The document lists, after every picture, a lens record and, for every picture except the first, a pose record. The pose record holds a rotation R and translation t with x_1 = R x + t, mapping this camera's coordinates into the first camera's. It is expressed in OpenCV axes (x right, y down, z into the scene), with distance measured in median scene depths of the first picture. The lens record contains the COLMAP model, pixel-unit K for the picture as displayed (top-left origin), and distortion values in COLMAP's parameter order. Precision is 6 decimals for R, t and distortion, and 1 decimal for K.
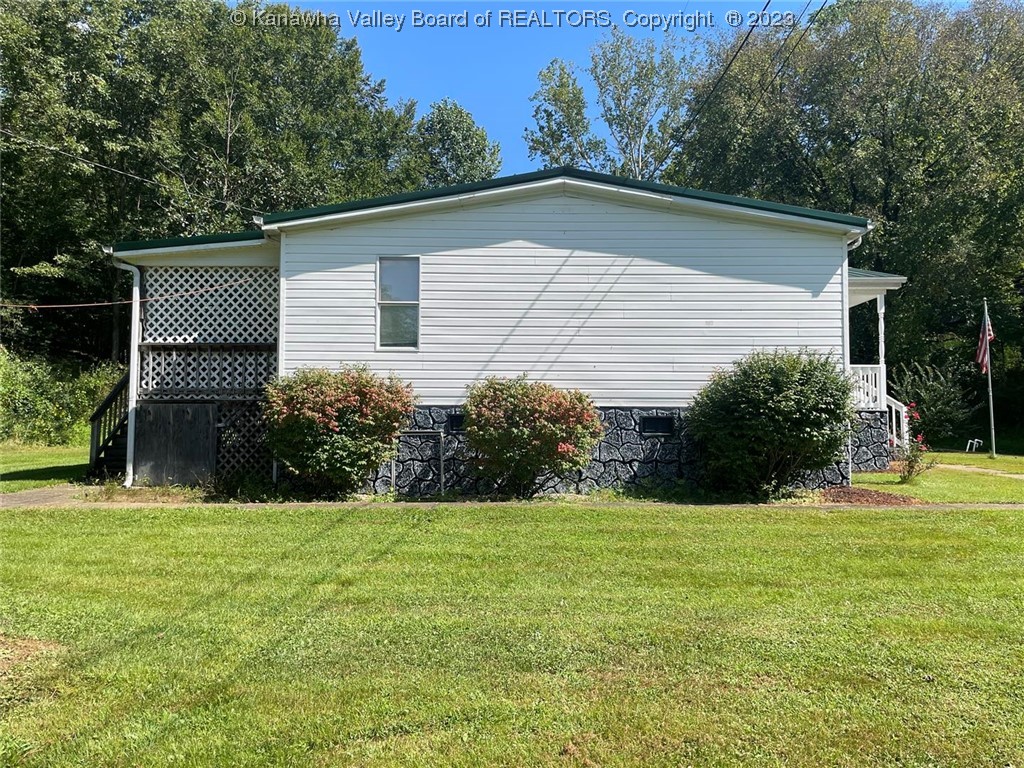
lens RADIAL K [[796.4, 0, 511.8], [0, 796.4, 383.7], [0, 0, 1]] dist [0.033234, -0.087039]
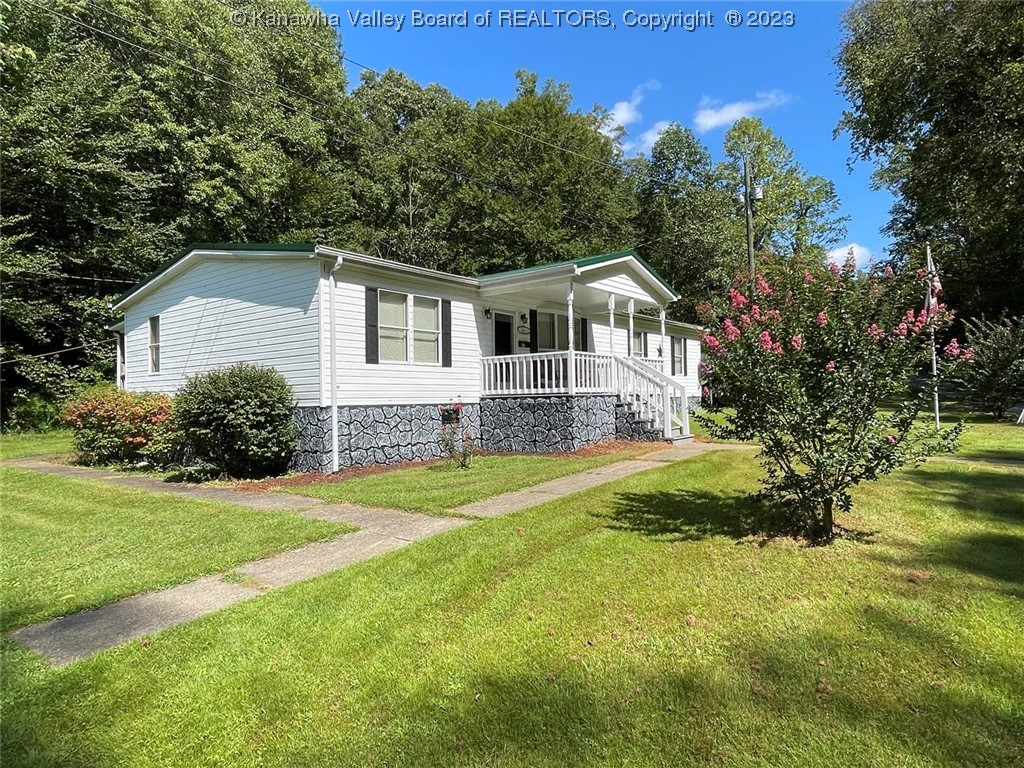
lens RADIAL K [[589.9, 0, 512.5], [0, 589.9, 381.0], [0, 0, 1]] dist [-0.031922, -0.001437]
pose [[0.788500, -0.031725, -0.614216, 0.952900], [0.061082, 0.997771, 0.026878, -0.009515], [0.611994, -0.058711, 0.788680, 0.399111]]
